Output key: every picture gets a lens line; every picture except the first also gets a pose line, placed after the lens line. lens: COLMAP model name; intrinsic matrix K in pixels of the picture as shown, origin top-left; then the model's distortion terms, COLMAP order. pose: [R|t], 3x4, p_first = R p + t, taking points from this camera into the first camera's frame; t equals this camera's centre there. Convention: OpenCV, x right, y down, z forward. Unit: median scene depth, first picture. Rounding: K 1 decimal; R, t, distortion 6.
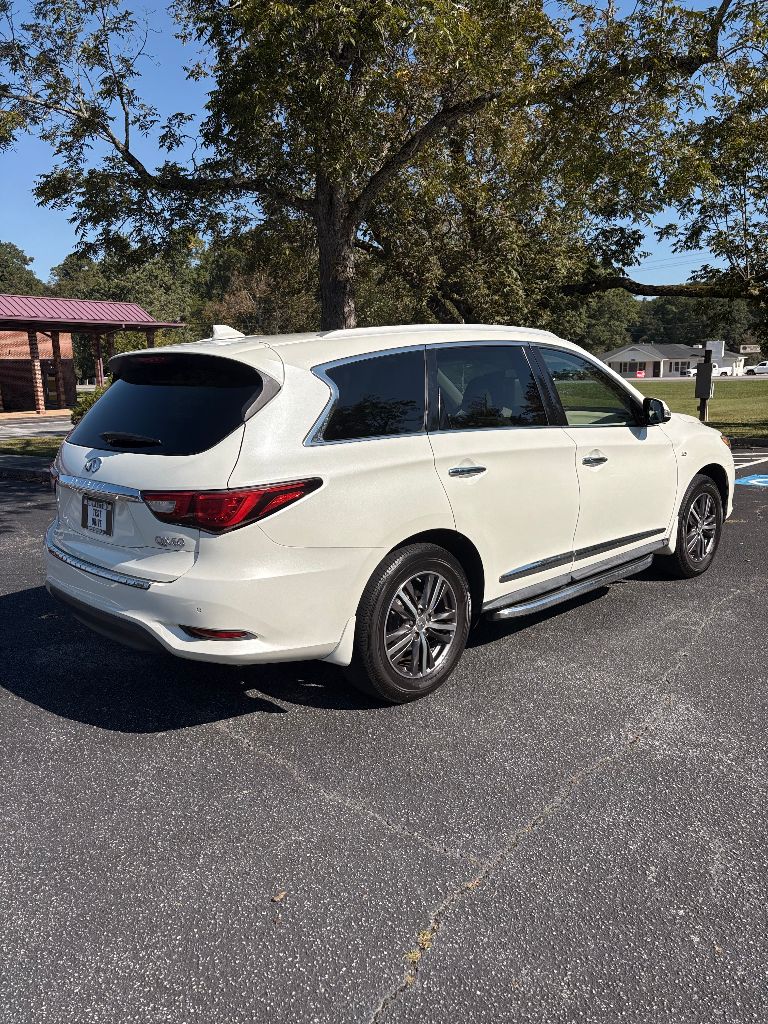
lens RADIAL K [[795.3, 0, 383.6], [0, 795.3, 516.3], [0, 0, 1]] dist [0.025775, -0.014220]
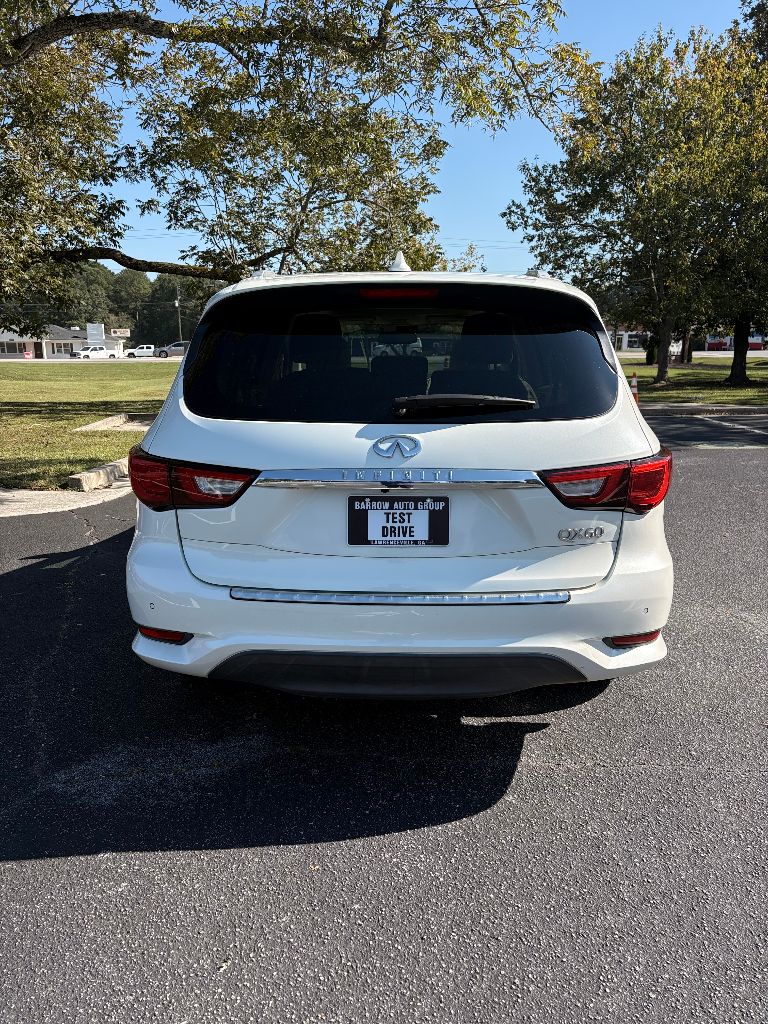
lens RADIAL K [[795.3, 0, 385.3], [0, 795.3, 513.0], [0, 0, 1]] dist [0.025775, -0.014220]
pose [[0.700075, -0.124003, 0.703220, -0.184528], [0.113415, 0.991615, 0.061949, -0.011158], [-0.705005, 0.036387, 0.708269, 0.117166]]
